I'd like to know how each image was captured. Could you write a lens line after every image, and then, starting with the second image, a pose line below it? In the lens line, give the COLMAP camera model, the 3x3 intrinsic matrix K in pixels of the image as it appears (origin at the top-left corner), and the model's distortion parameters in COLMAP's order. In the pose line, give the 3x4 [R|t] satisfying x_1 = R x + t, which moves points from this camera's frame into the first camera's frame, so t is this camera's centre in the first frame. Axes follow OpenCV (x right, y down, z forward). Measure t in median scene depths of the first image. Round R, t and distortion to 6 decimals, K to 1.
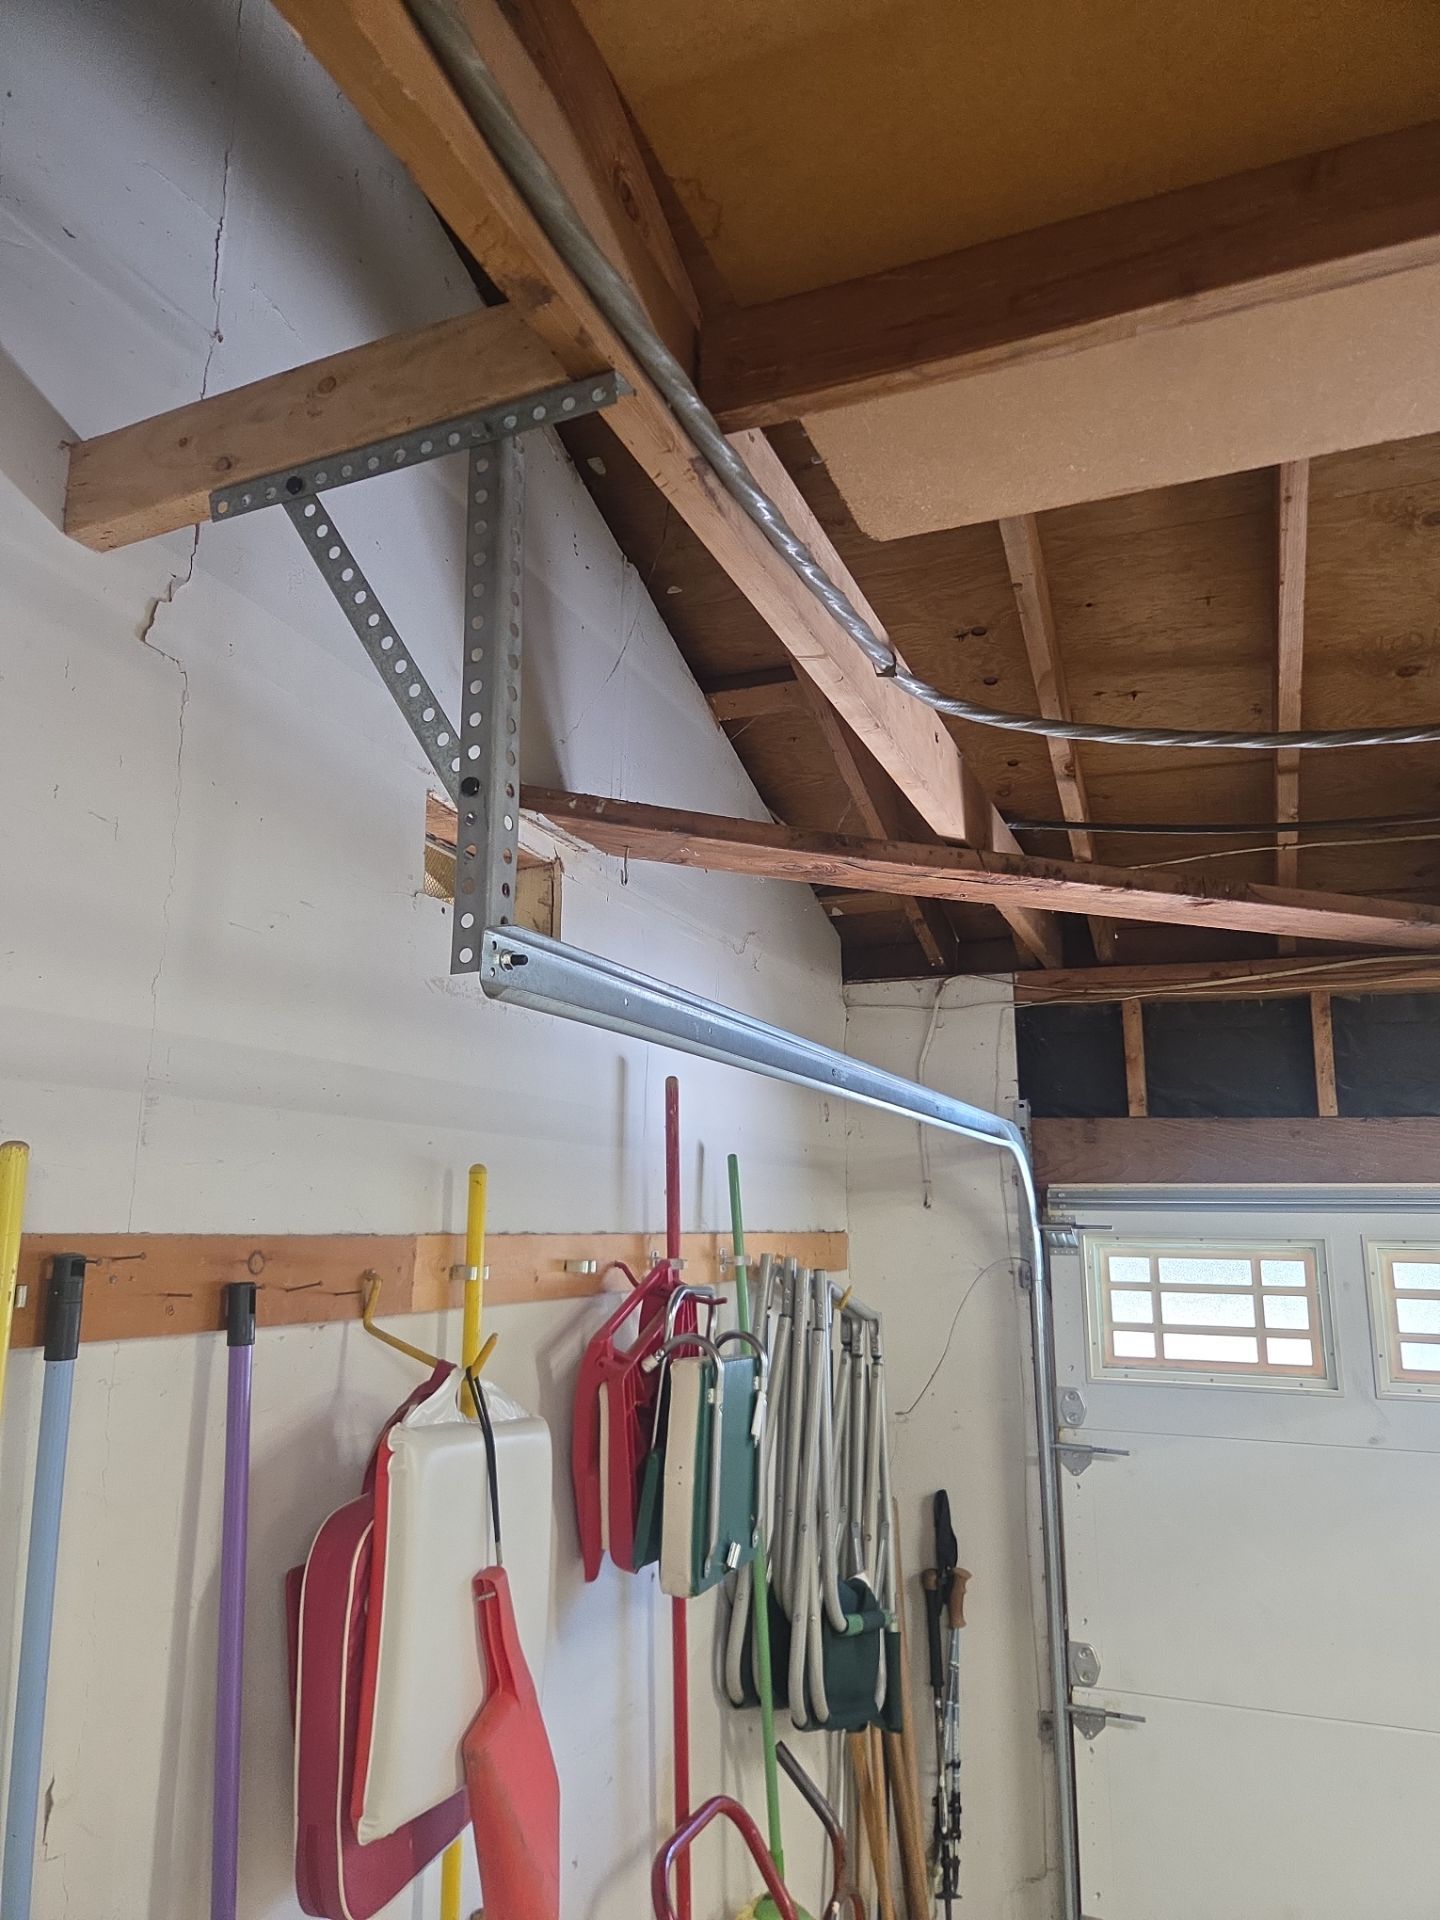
lens RADIAL K [[1271.3, 0, 720.5], [0, 1271.3, 983.7], [0, 0, 1]] dist [0.066083, -0.066508]
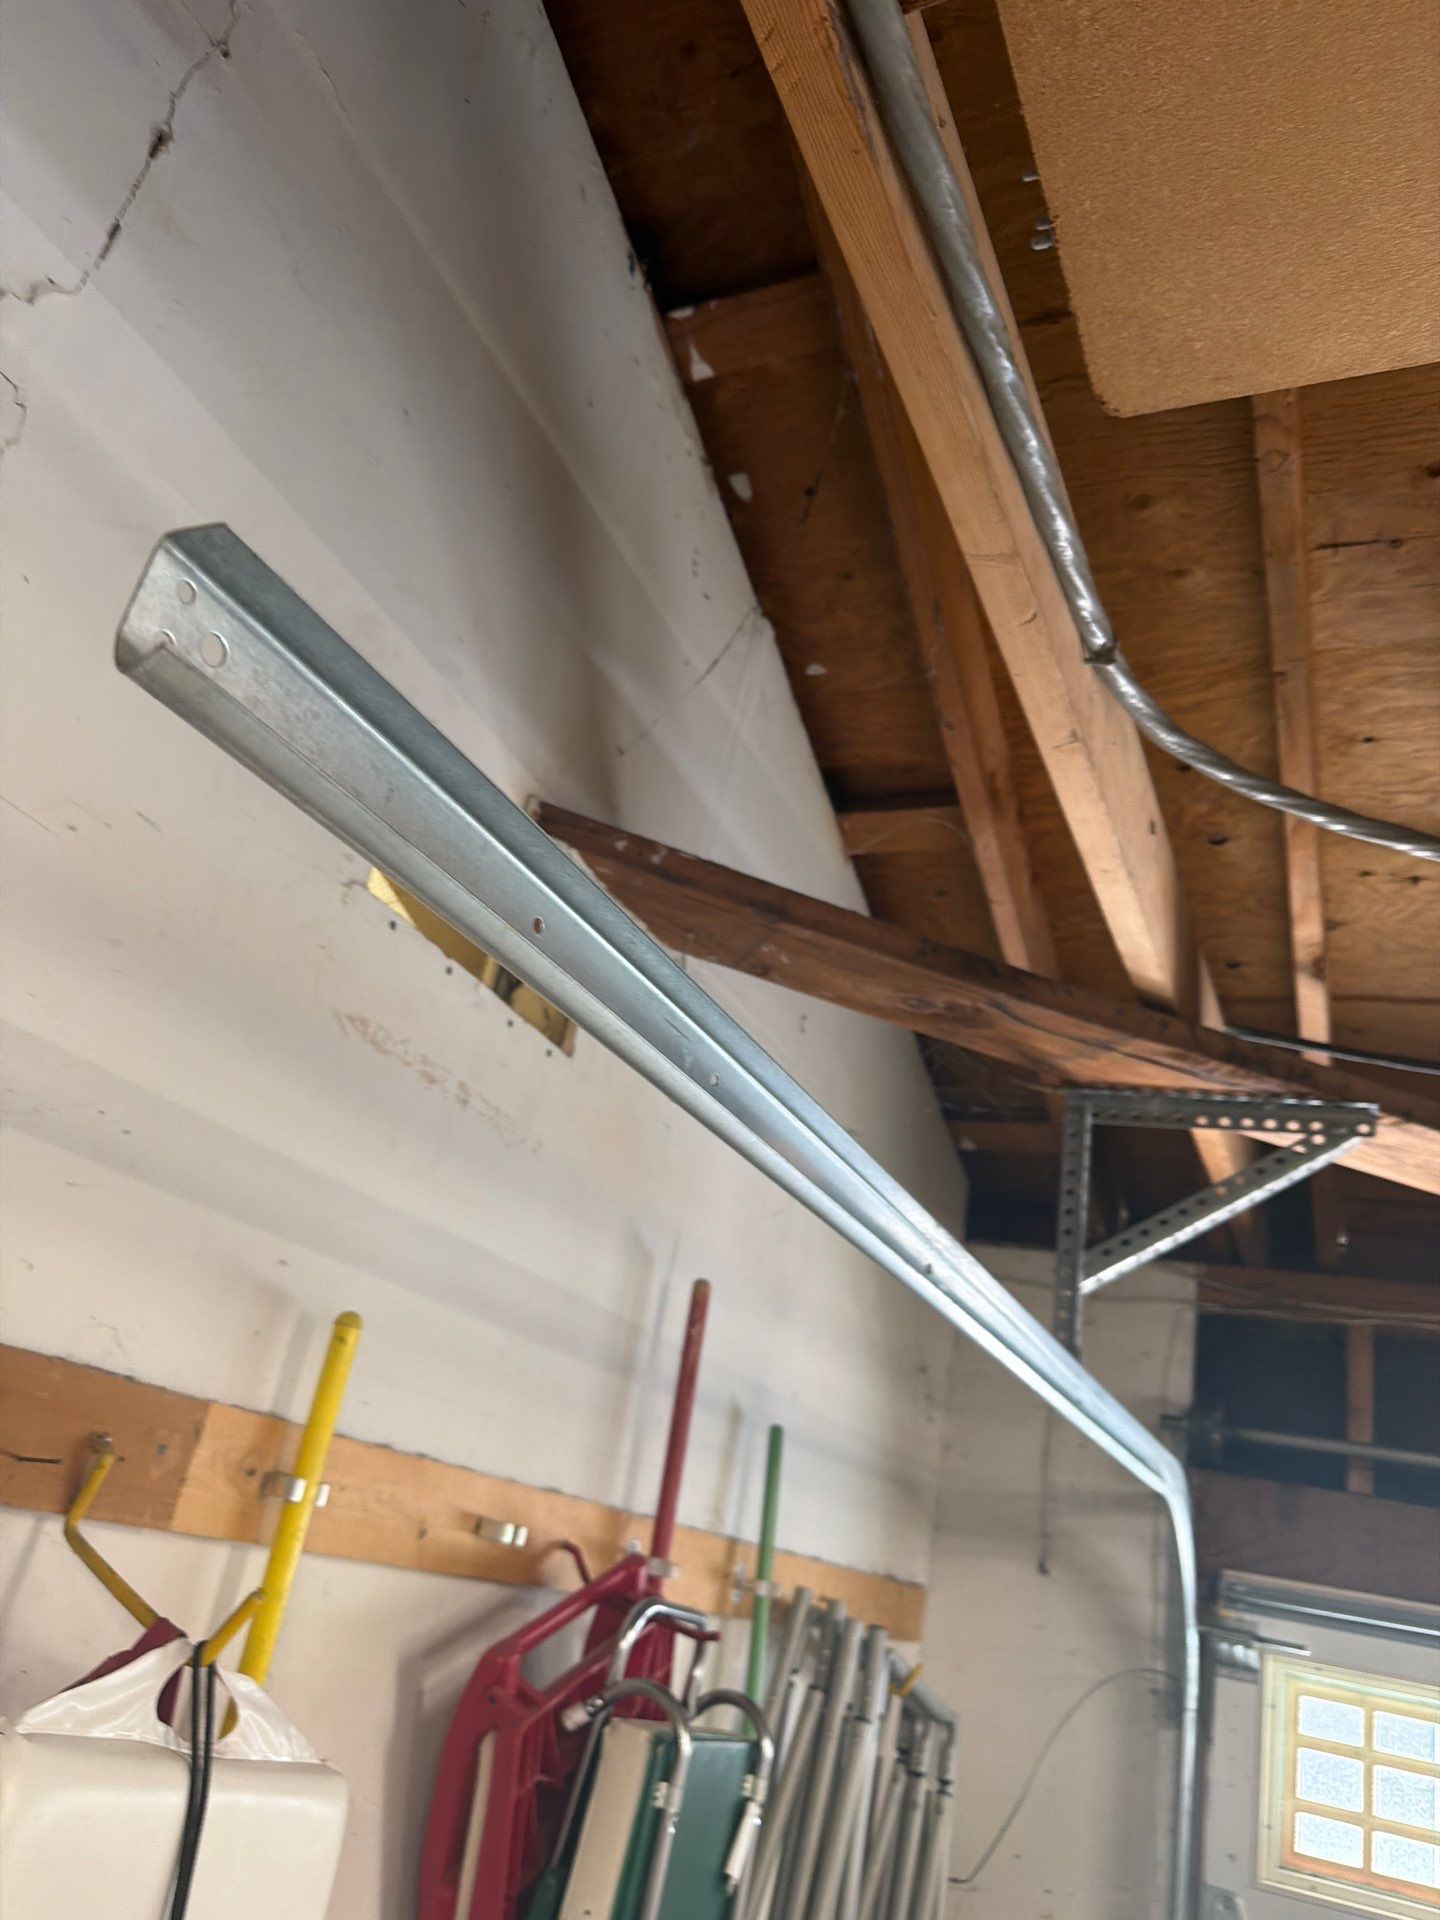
lens RADIAL K [[1355.6, 0, 700.6], [0, 1355.6, 976.3], [0, 0, 1]] dist [0.007920, -0.023820]
pose [[0.981164, 0.147312, -0.124969, 0.031043], [-0.171407, 0.962232, -0.211494, 0.075942], [0.089093, 0.228931, 0.969357, 0.268683]]
